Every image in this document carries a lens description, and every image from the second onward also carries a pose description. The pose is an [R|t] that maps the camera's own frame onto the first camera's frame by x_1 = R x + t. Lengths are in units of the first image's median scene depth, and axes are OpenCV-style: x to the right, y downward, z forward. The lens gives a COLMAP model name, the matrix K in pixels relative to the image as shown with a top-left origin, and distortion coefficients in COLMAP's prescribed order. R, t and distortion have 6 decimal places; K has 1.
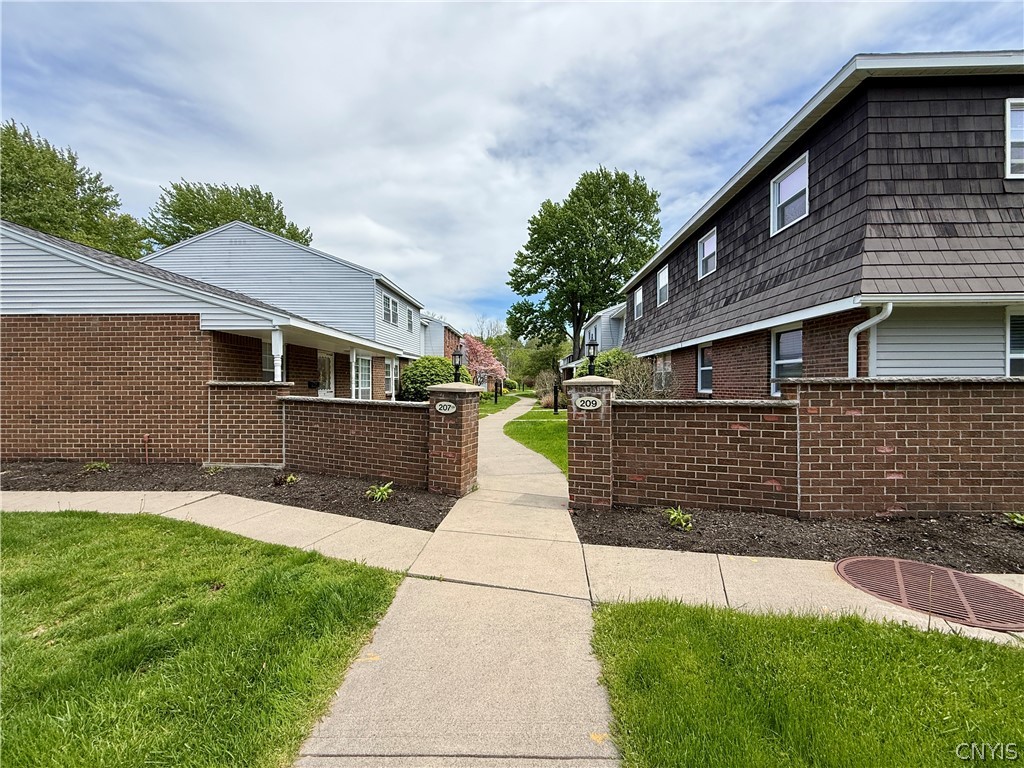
lens RADIAL K [[406.9, 0, 512.5], [0, 406.9, 390.9], [0, 0, 1]] dist [-0.001388, -0.000005]
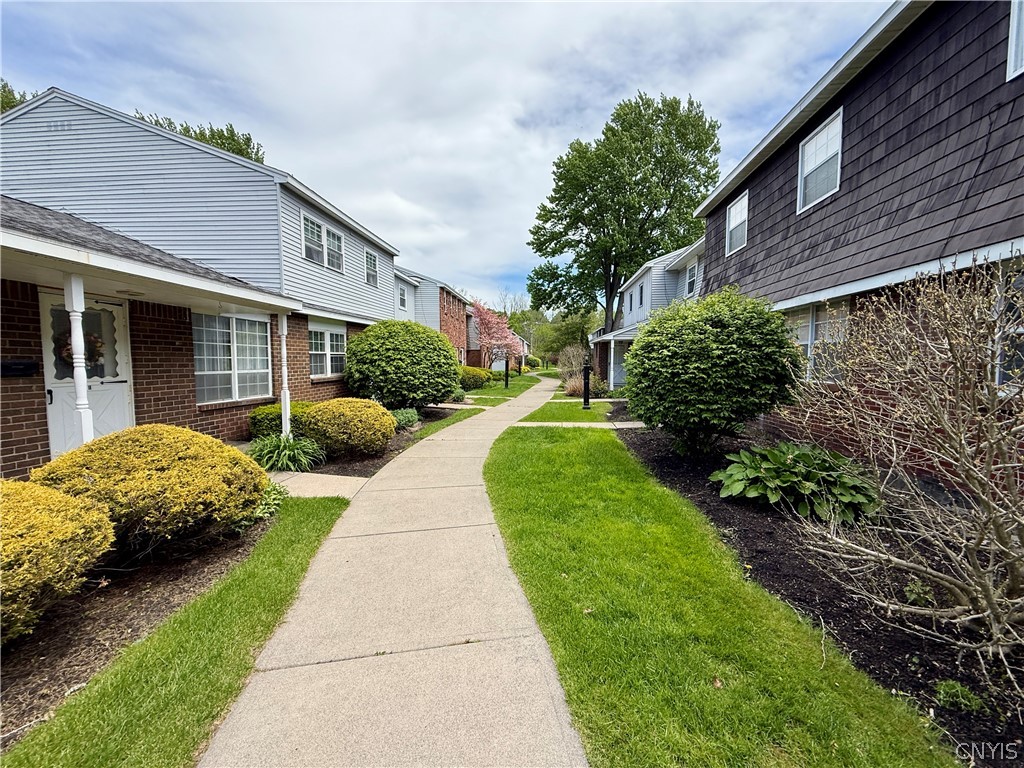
lens RADIAL K [[406.9, 0, 513.7], [0, 406.9, 384.1], [0, 0, 1]] dist [-0.001388, -0.000005]
pose [[0.998121, 0.007332, -0.060826, 0.011347], [-0.004866, 0.999164, 0.040597, -0.004292], [0.061072, -0.040225, 0.997322, 0.138874]]
